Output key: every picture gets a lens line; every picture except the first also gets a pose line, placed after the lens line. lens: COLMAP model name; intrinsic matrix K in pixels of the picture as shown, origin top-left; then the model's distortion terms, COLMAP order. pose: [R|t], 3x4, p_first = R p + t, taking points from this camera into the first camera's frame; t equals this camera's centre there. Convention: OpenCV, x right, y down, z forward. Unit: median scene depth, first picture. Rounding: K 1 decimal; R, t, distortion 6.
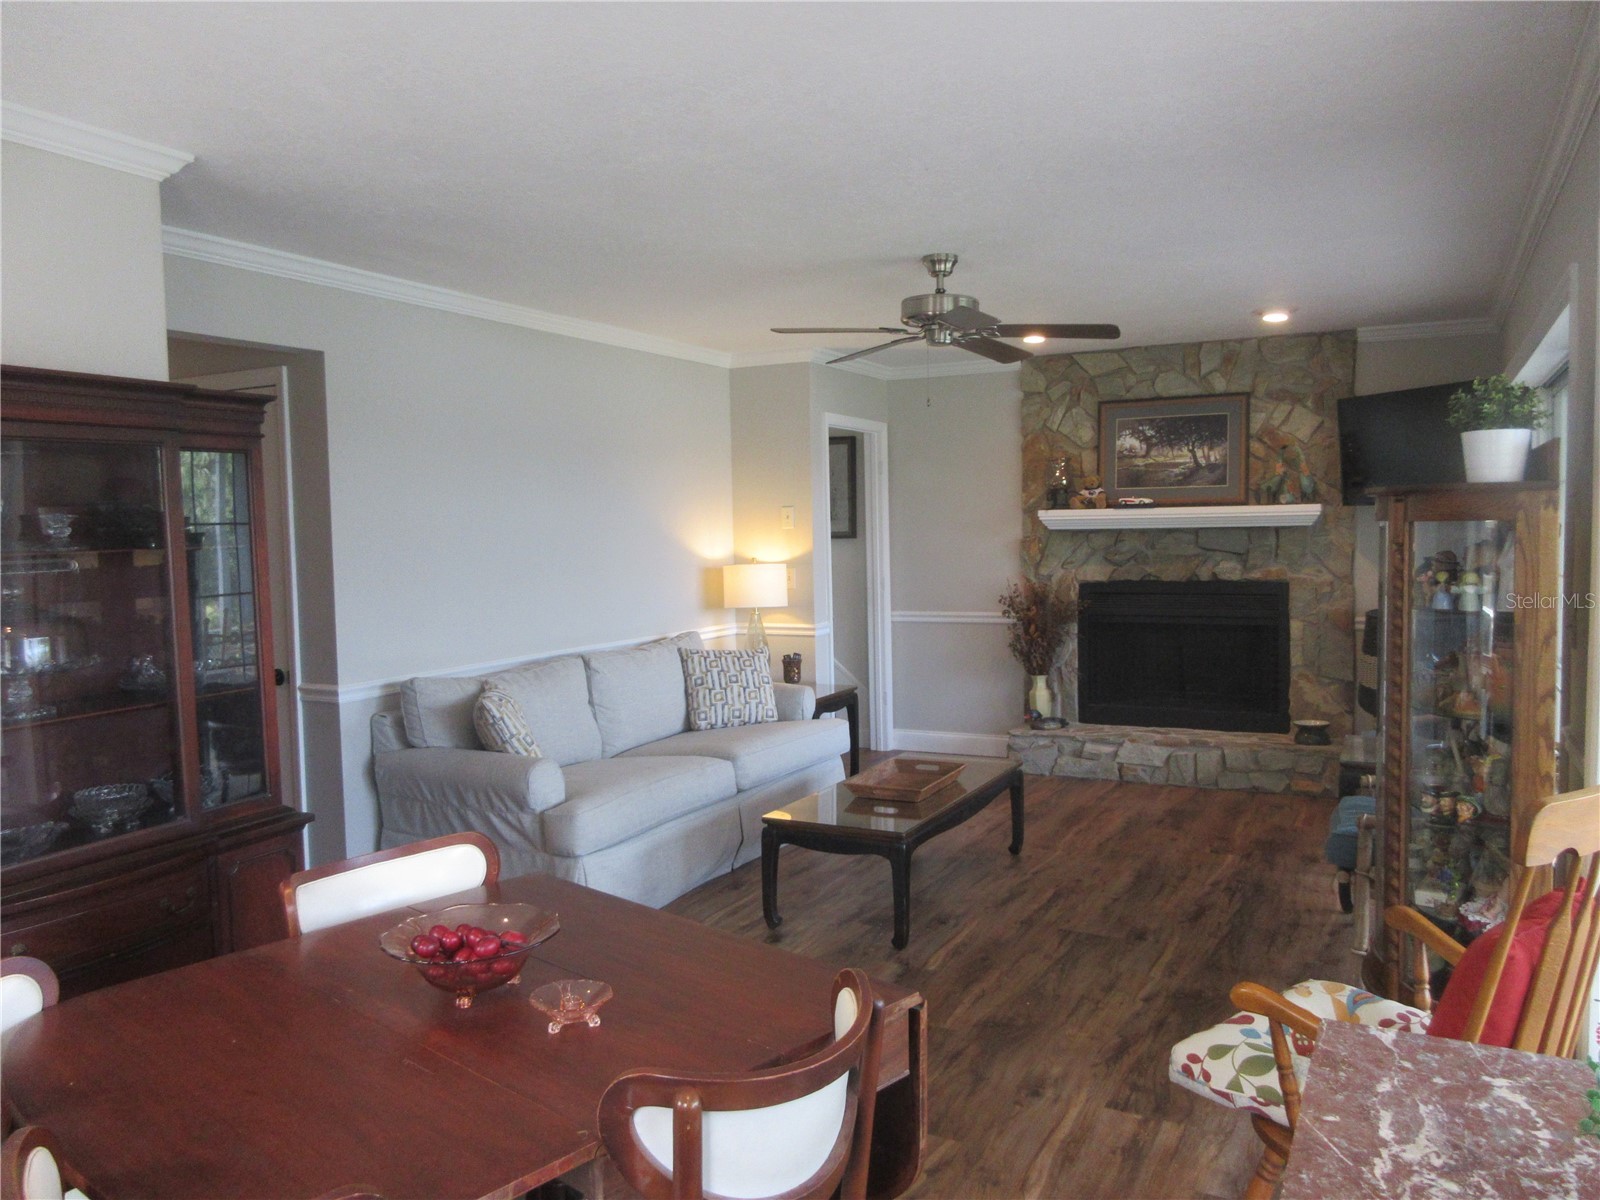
lens RADIAL K [[1181.4, 0, 801.0], [0, 1181.4, 597.0], [0, 0, 1]] dist [-0.013552, -0.012478]
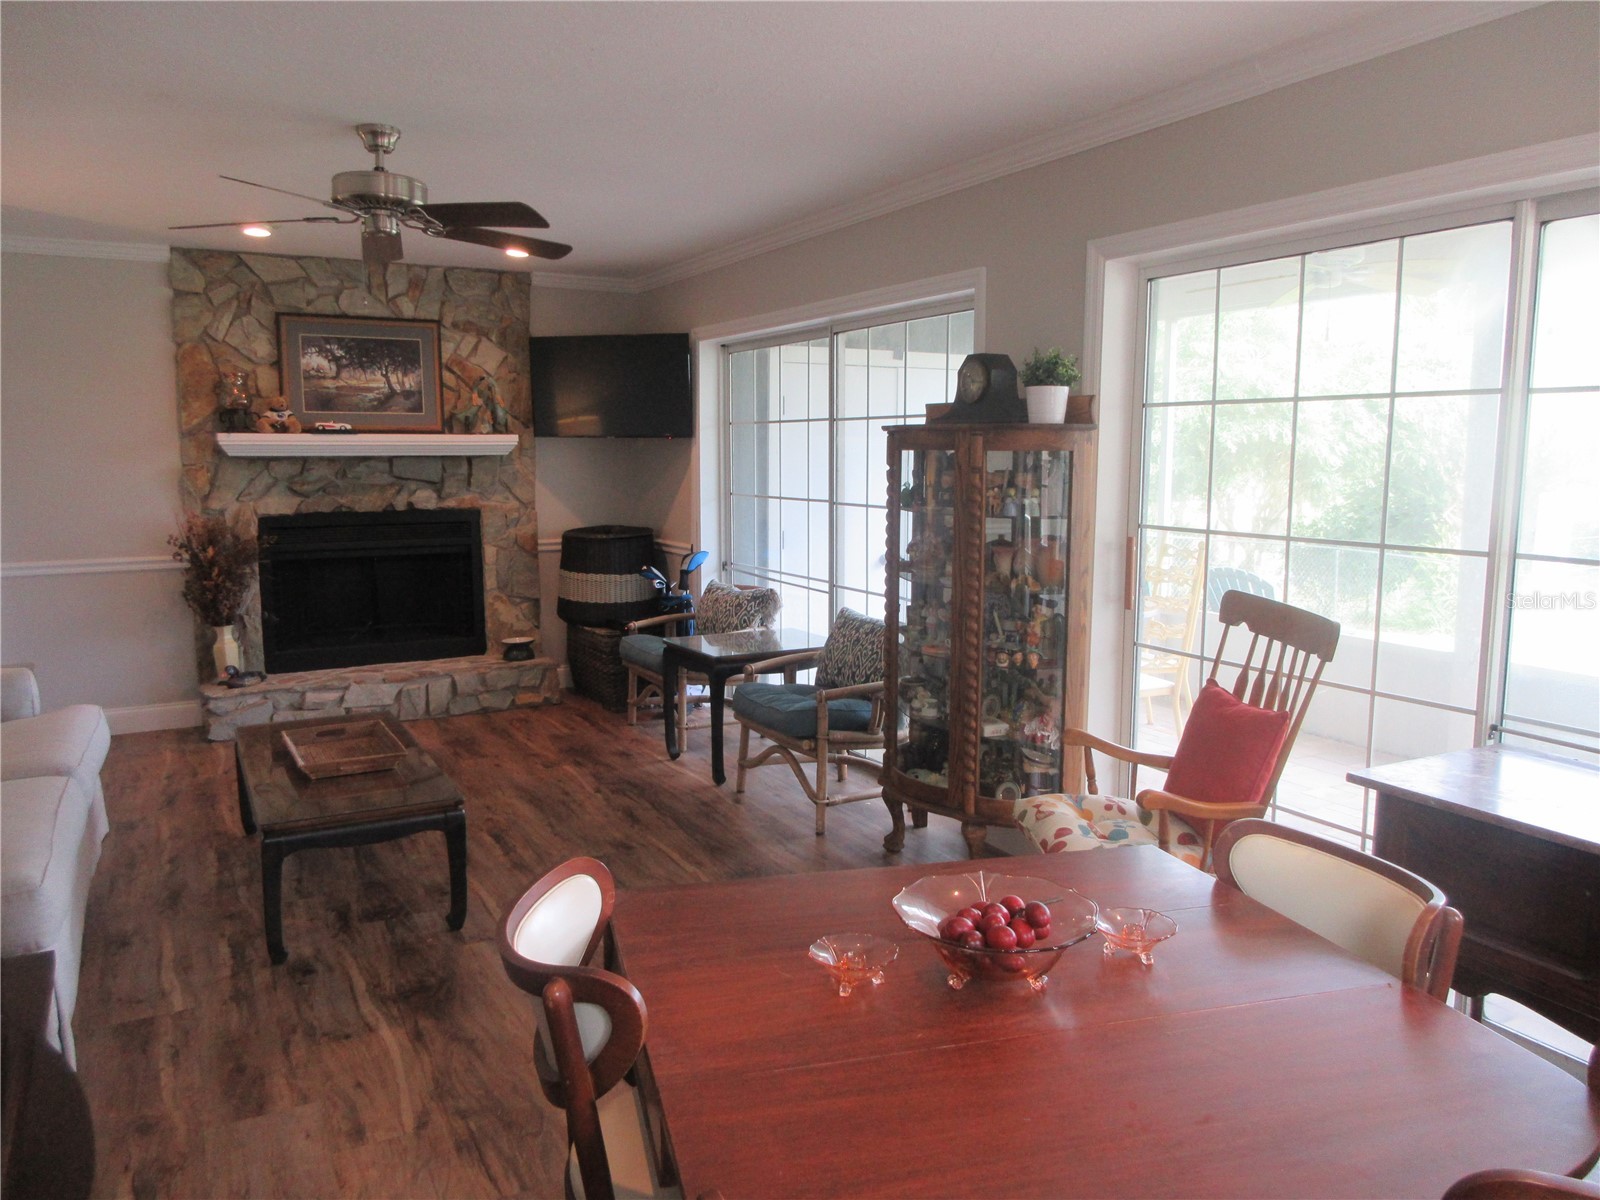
lens RADIAL K [[1181.4, 0, 800.4], [0, 1181.4, 600.5], [0, 0, 1]] dist [-0.013552, -0.012478]
pose [[0.542012, -0.087978, 0.835753, -0.306841], [0.039010, 0.996067, 0.079554, -0.004405], [-0.839465, -0.010516, 0.543313, 0.191303]]
